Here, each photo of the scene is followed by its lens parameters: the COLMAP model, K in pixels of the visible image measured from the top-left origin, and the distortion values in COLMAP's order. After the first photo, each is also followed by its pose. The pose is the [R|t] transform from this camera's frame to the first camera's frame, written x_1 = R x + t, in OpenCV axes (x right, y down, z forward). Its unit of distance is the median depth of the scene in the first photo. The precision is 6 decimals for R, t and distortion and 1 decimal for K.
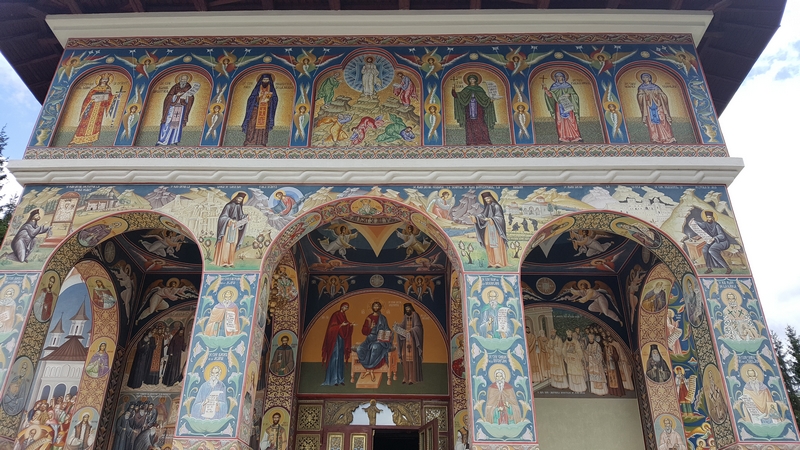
lens RADIAL K [[598.7, 0, 397.9], [0, 598.7, 217.6], [0, 0, 1]] dist [0.007285, -0.082810]
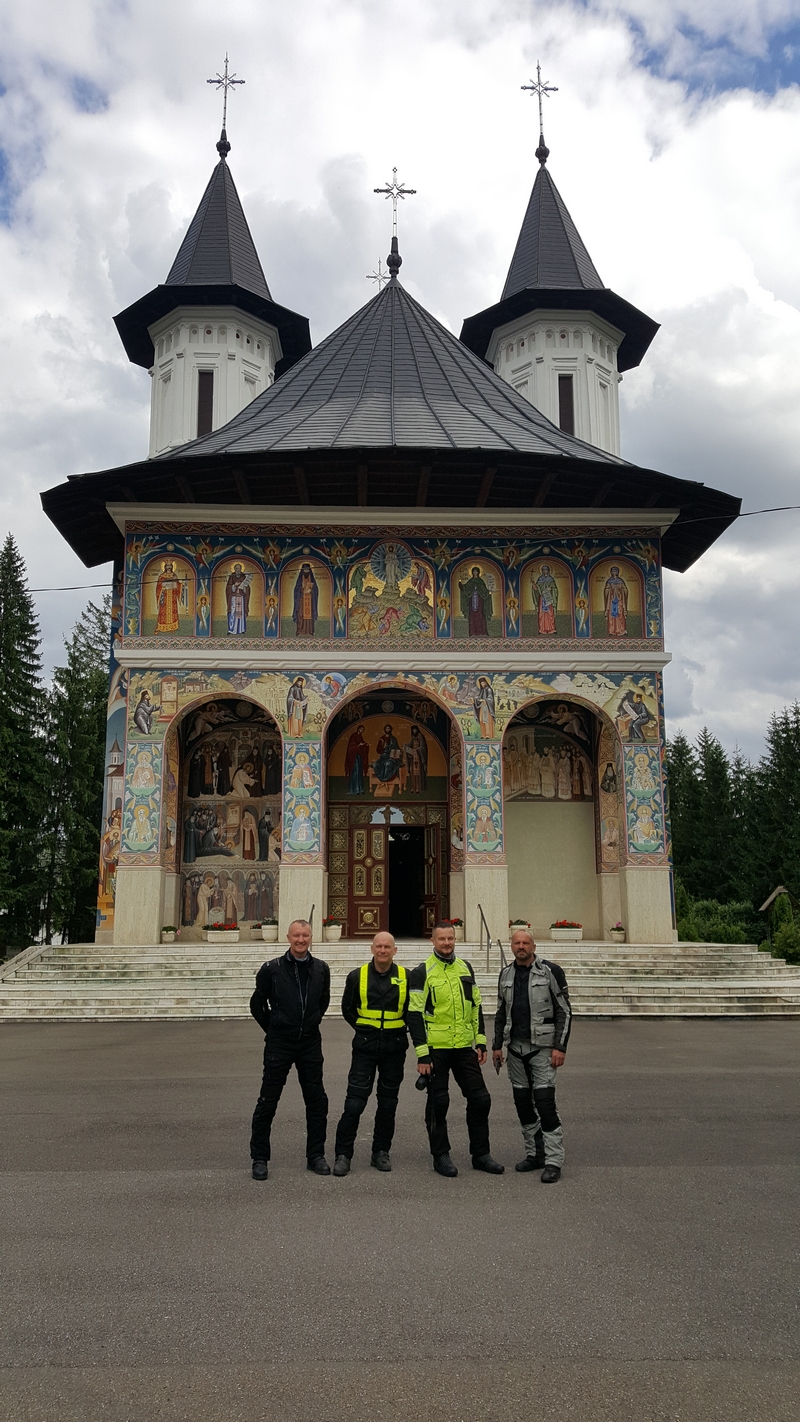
lens RADIAL K [[1064.2, 0, 401.4], [0, 1064.2, 715.4], [0, 0, 1]] dist [0.007285, -0.082810]
pose [[0.997916, -0.004530, 0.064365, -0.173462], [-0.017329, 0.942066, 0.334981, -0.697190], [-0.062153, -0.335398, 0.940024, -1.171830]]
